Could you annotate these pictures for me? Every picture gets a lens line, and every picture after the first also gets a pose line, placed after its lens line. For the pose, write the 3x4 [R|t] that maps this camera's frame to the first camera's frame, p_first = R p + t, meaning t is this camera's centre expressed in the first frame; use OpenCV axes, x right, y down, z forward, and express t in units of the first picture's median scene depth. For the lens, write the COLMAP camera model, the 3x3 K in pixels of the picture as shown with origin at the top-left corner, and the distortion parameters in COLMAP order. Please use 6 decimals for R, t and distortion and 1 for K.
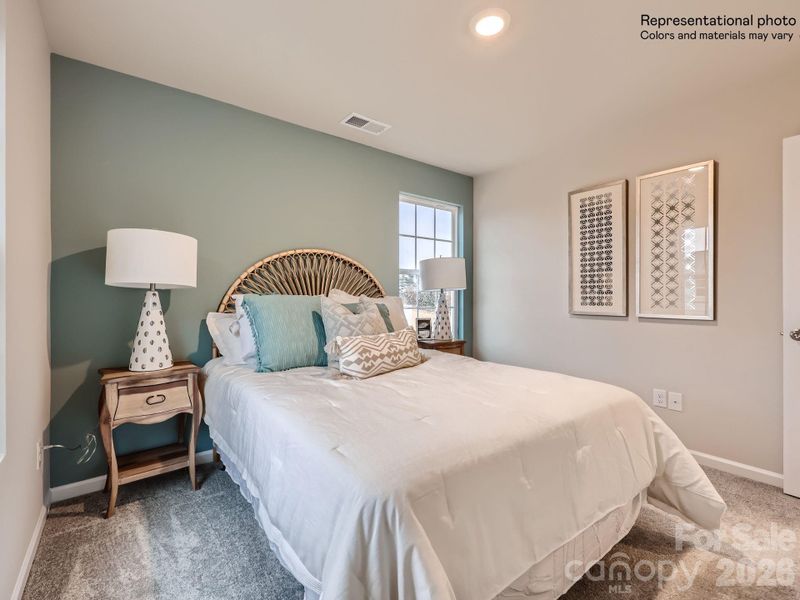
lens RADIAL K [[368.5, 0, 401.9], [0, 368.5, 299.4], [0, 0, 1]] dist [-0.001461, -0.000578]
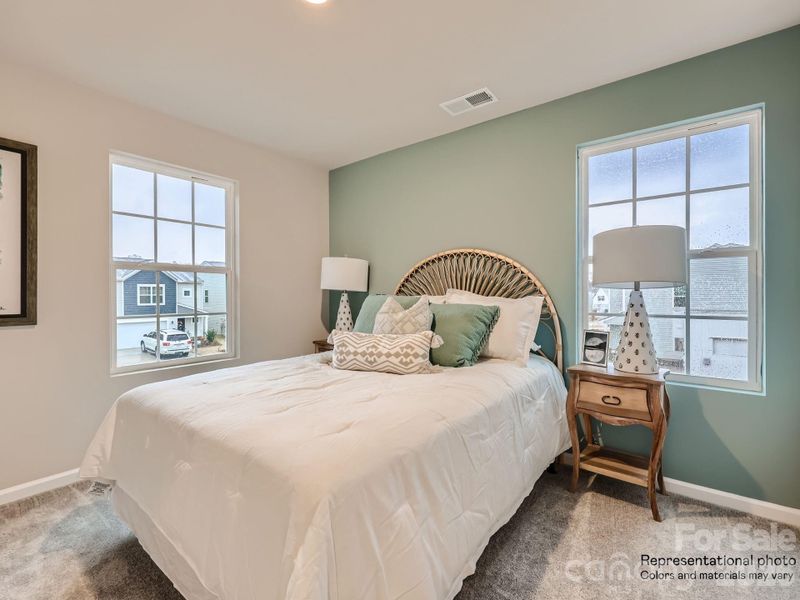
lens RADIAL K [[368.5, 0, 404.8], [0, 368.5, 297.3], [0, 0, 1]] dist [-0.001461, -0.000578]
pose [[0.261912, -0.002435, -0.965089, 0.589742], [-0.013465, 0.999890, -0.006177, 0.001655], [0.964998, 0.014612, 0.261851, 0.520513]]
